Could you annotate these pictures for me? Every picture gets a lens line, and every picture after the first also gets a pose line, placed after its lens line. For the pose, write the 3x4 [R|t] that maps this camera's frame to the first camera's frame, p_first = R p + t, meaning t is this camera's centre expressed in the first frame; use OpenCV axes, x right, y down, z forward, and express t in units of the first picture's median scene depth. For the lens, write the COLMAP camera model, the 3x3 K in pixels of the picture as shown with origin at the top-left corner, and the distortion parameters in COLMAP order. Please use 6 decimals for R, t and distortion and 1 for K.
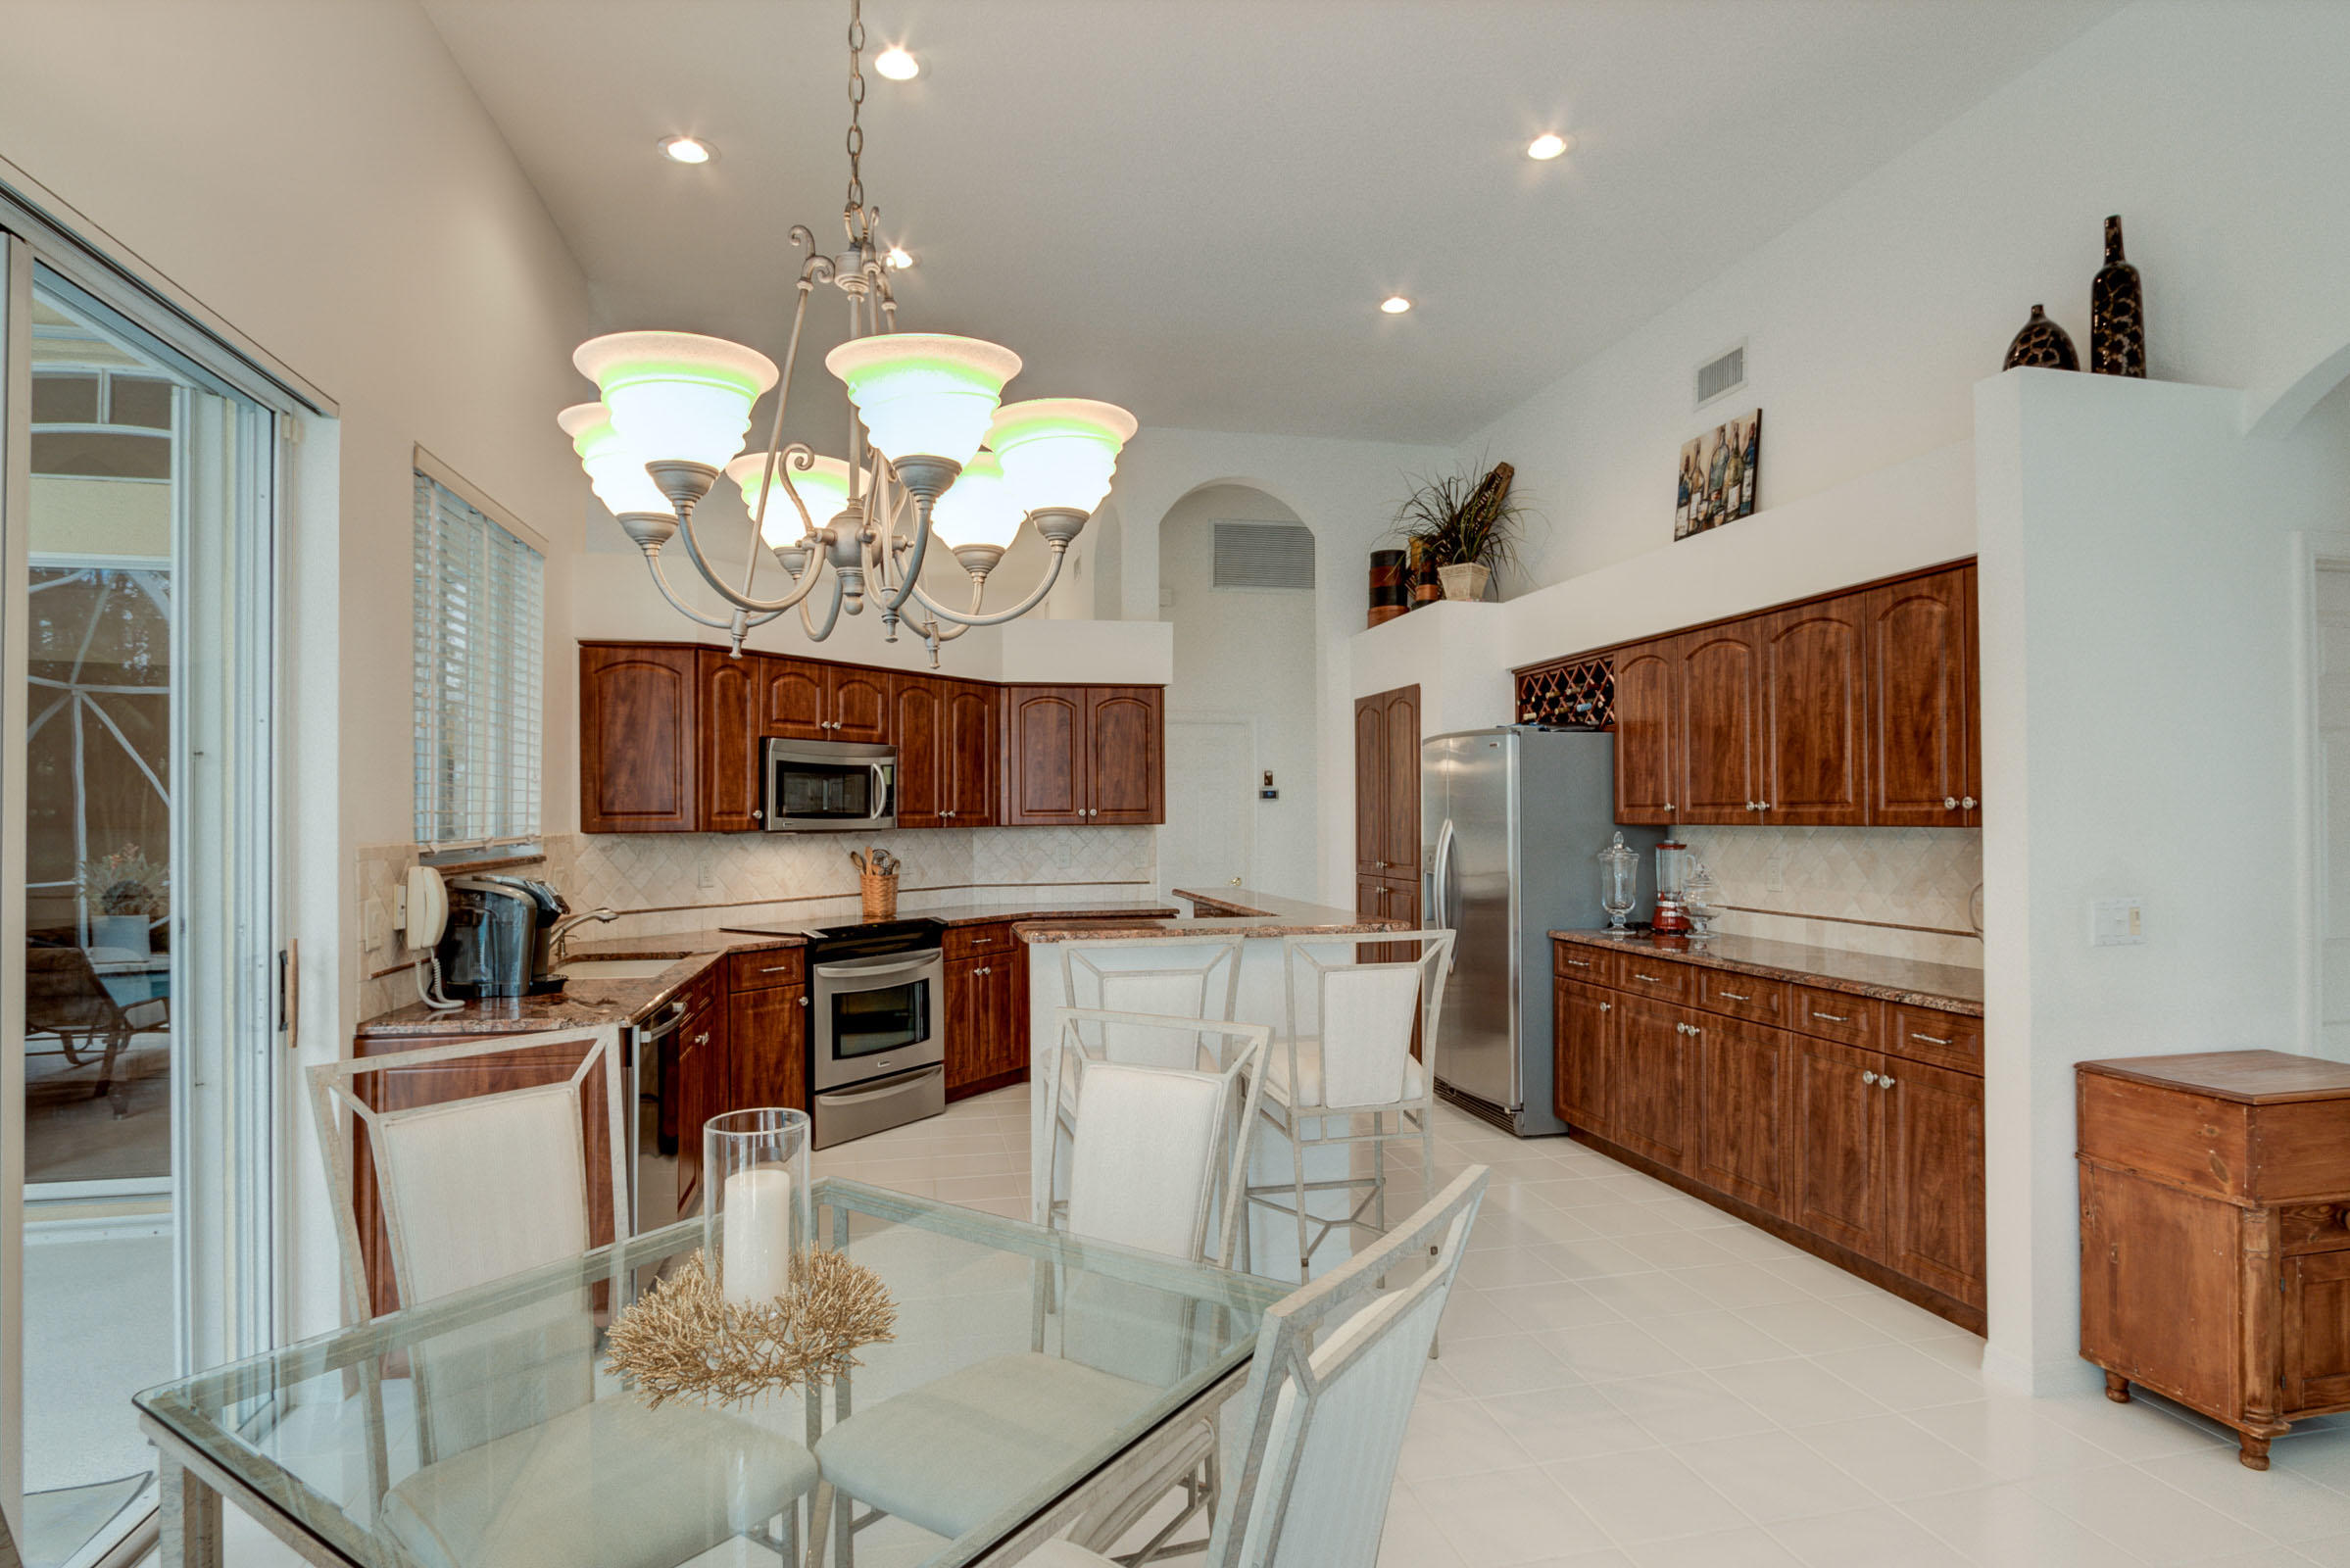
lens RADIAL K [[1210.1, 0, 1132.9], [0, 1210.1, 818.7], [0, 0, 1]] dist [-0.028577, 0.003695]
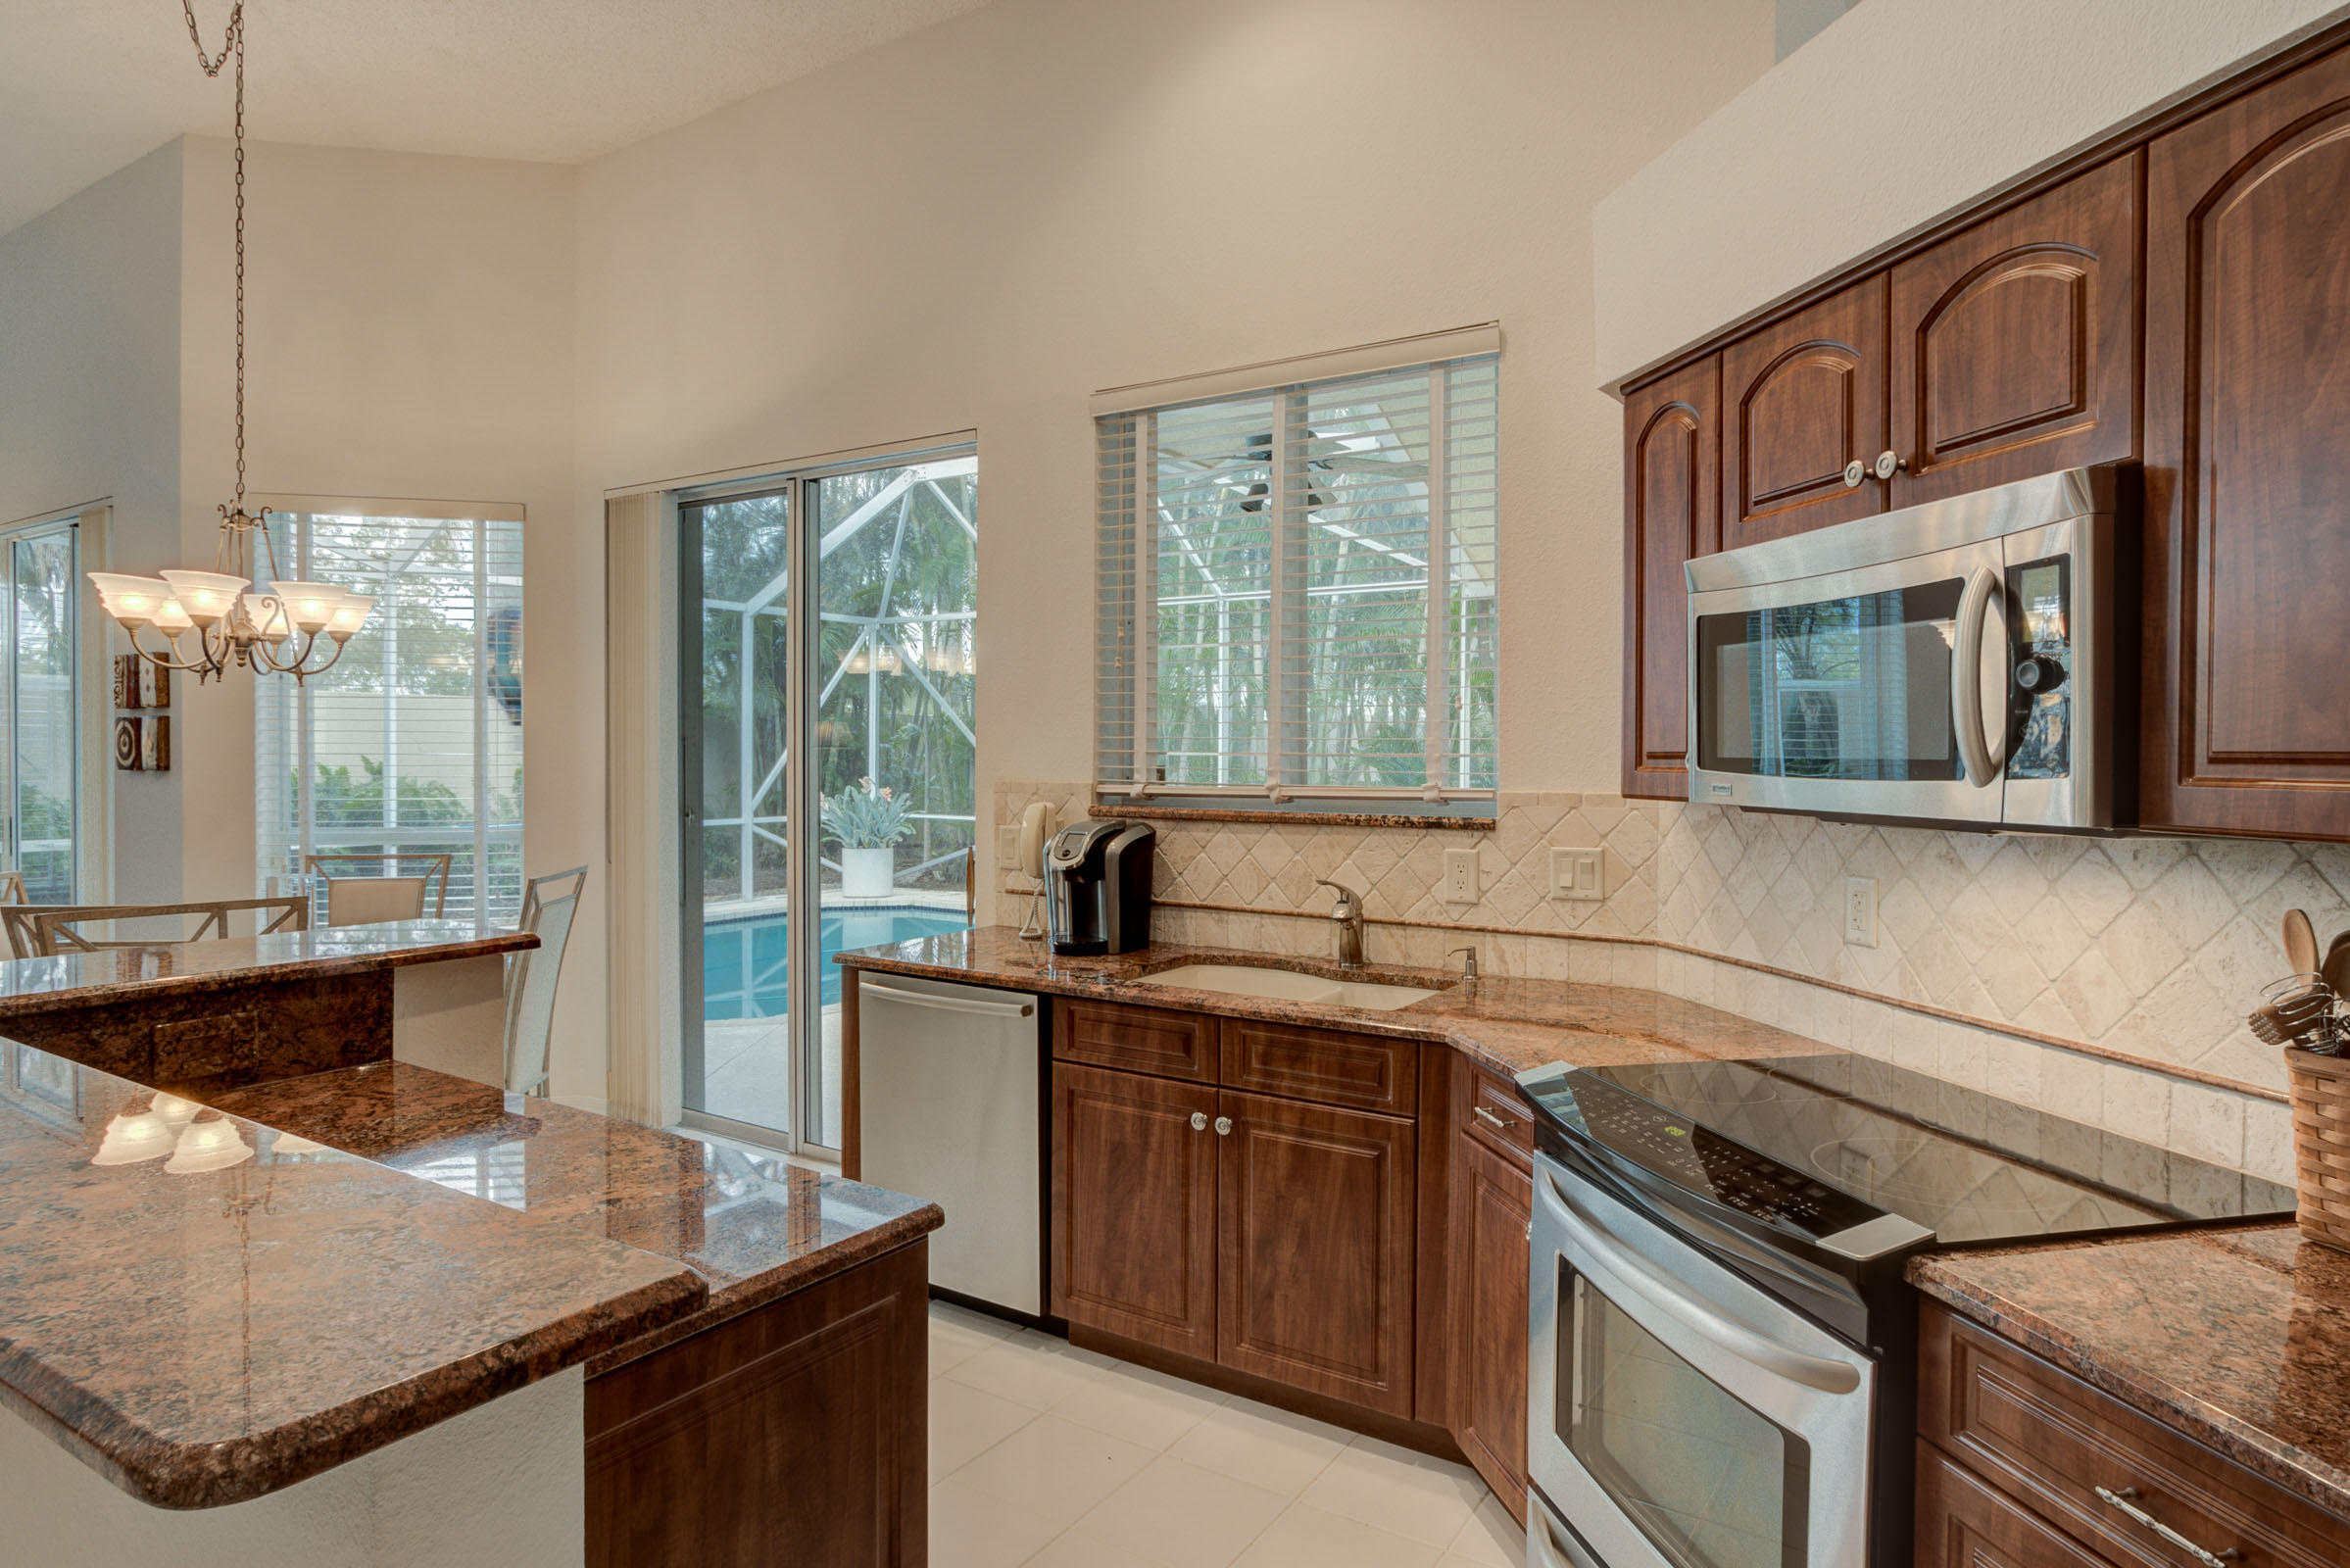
lens RADIAL K [[1290.1, 0, 1194.4], [0, 1290.1, 778.2], [0, 0, 1]] dist [-0.024706, 0.010763]
pose [[-0.669304, 0.014953, -0.742838, 0.112435], [-0.005758, 0.999663, 0.025311, -0.008043], [0.742966, 0.021218, -0.668992, 1.202593]]
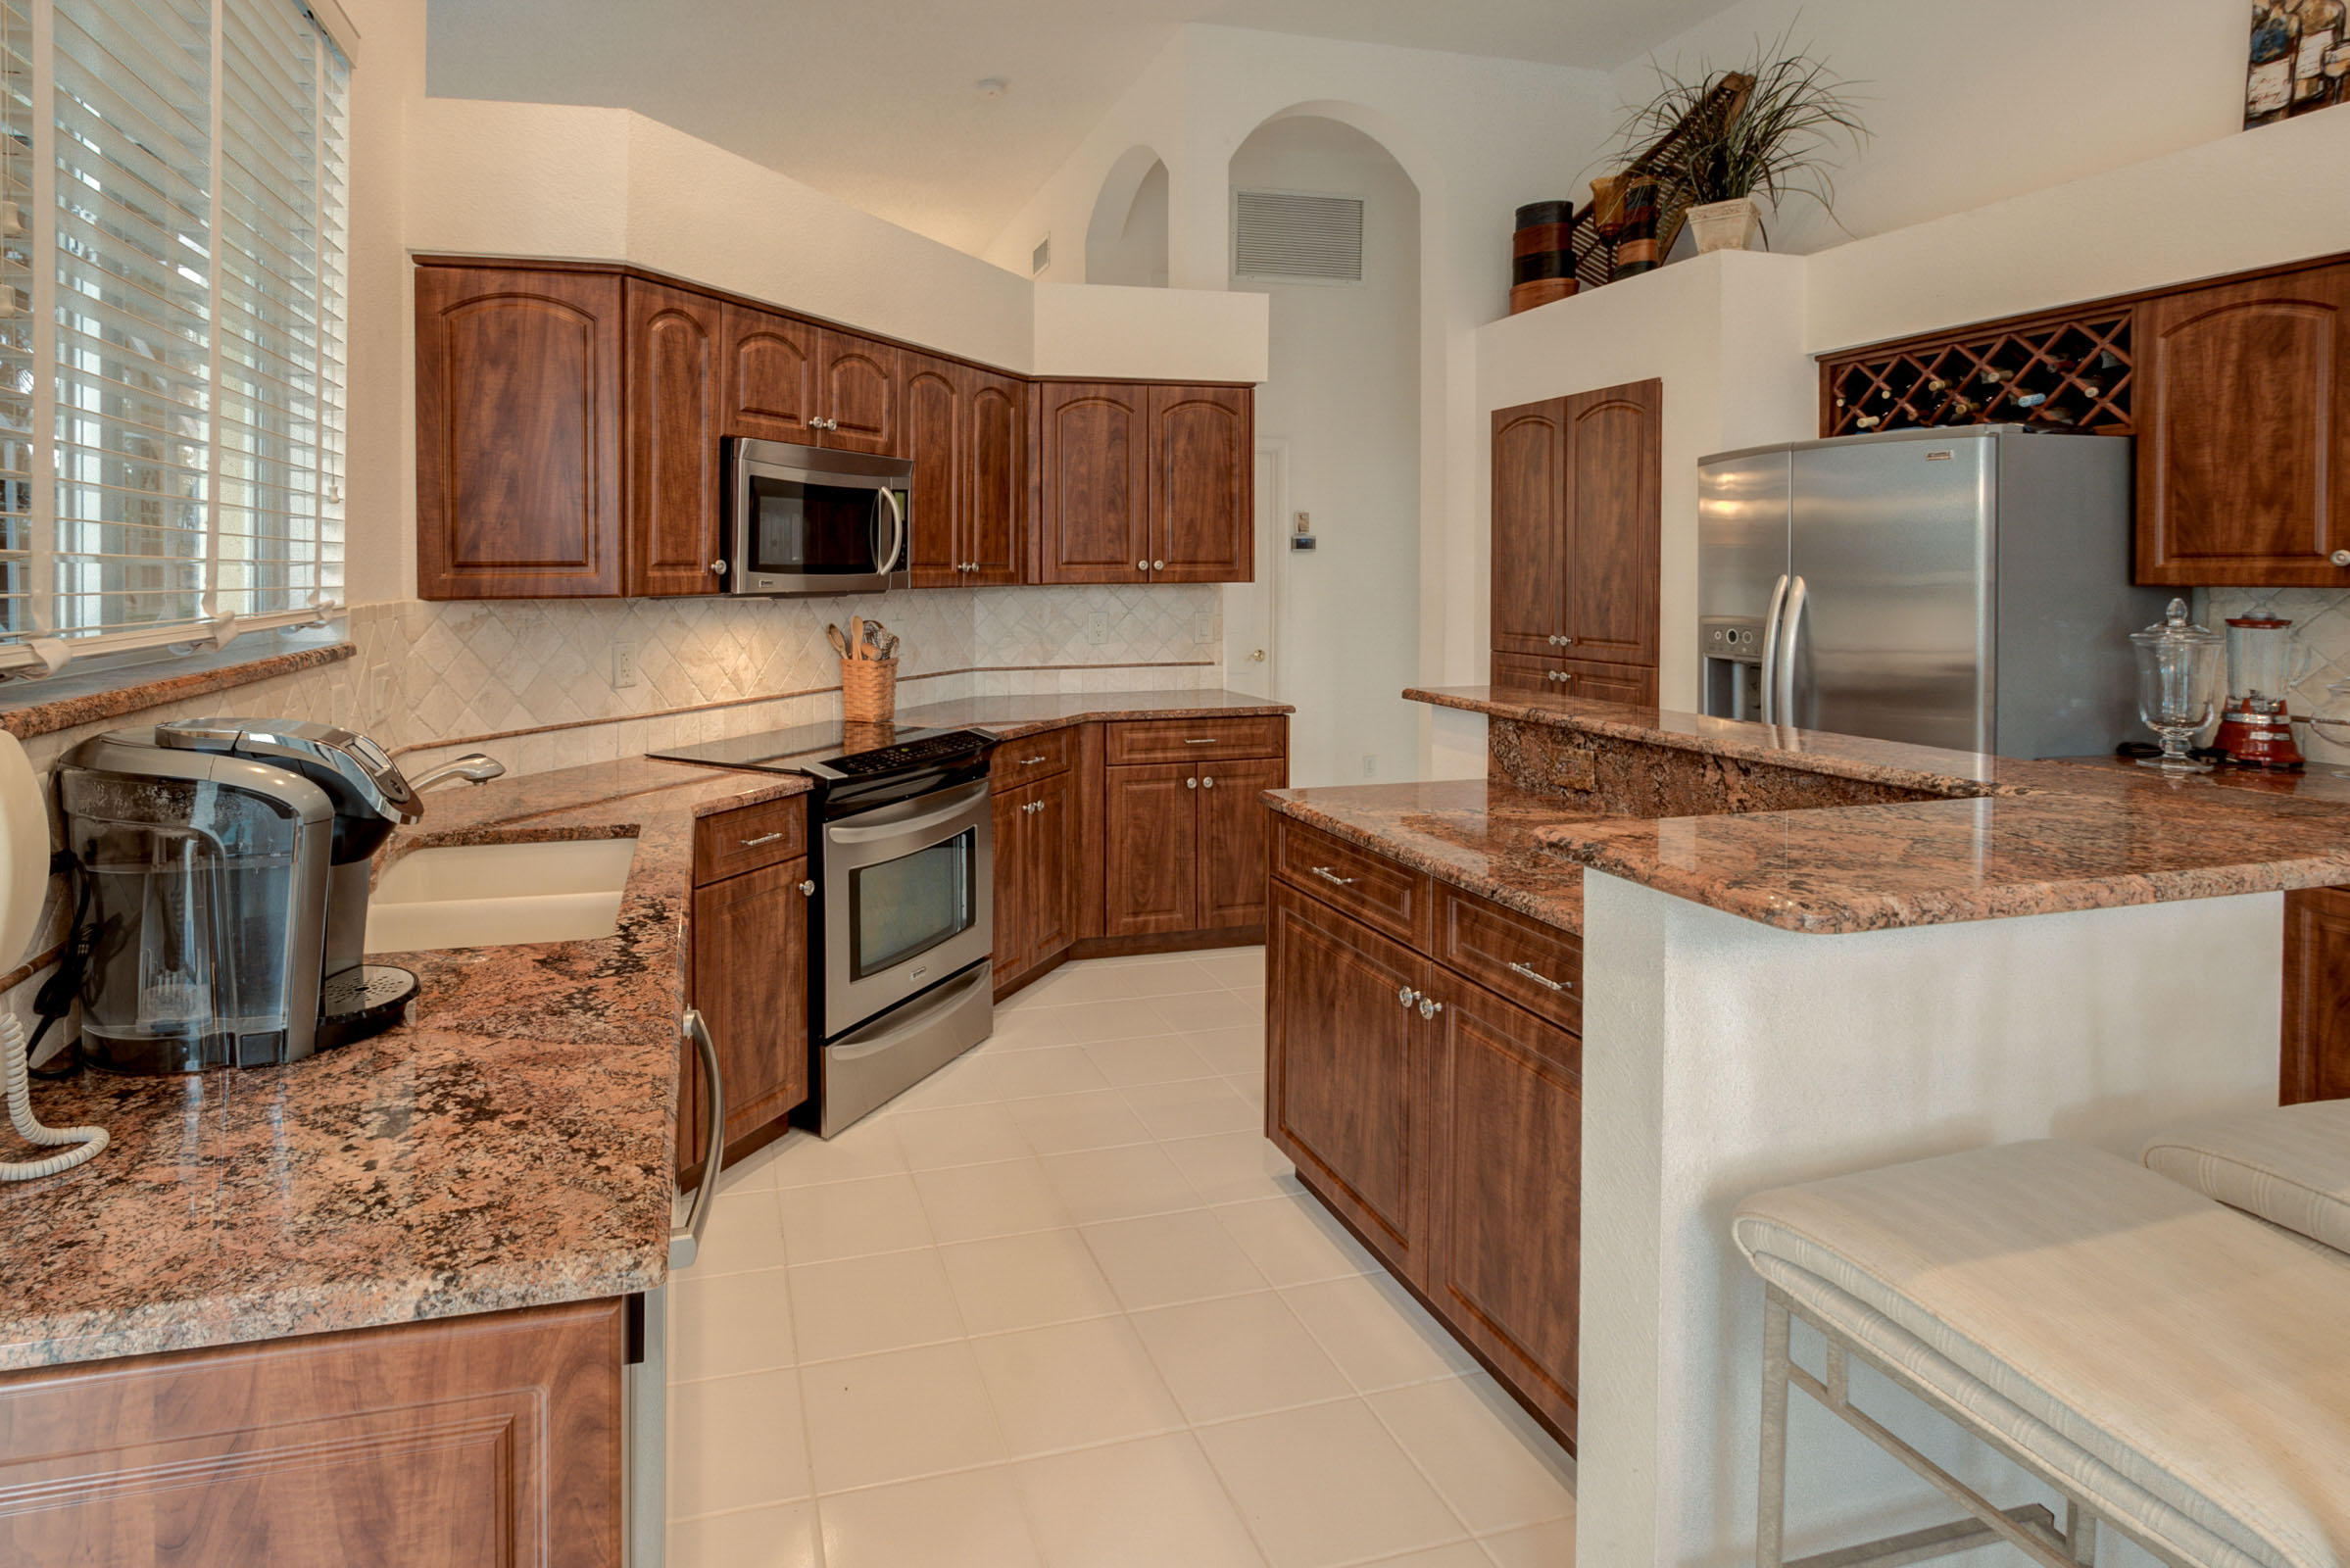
lens RADIAL K [[1162.1, 0, 960.9], [0, 1162.1, 591.2], [0, 0, 1]] dist [-0.023484, 0.004103]
pose [[0.999512, 0.001174, 0.031200, -0.218596], [-0.001626, 0.999894, 0.014490, -0.000155], [-0.031180, -0.014534, 0.999408, 0.444327]]
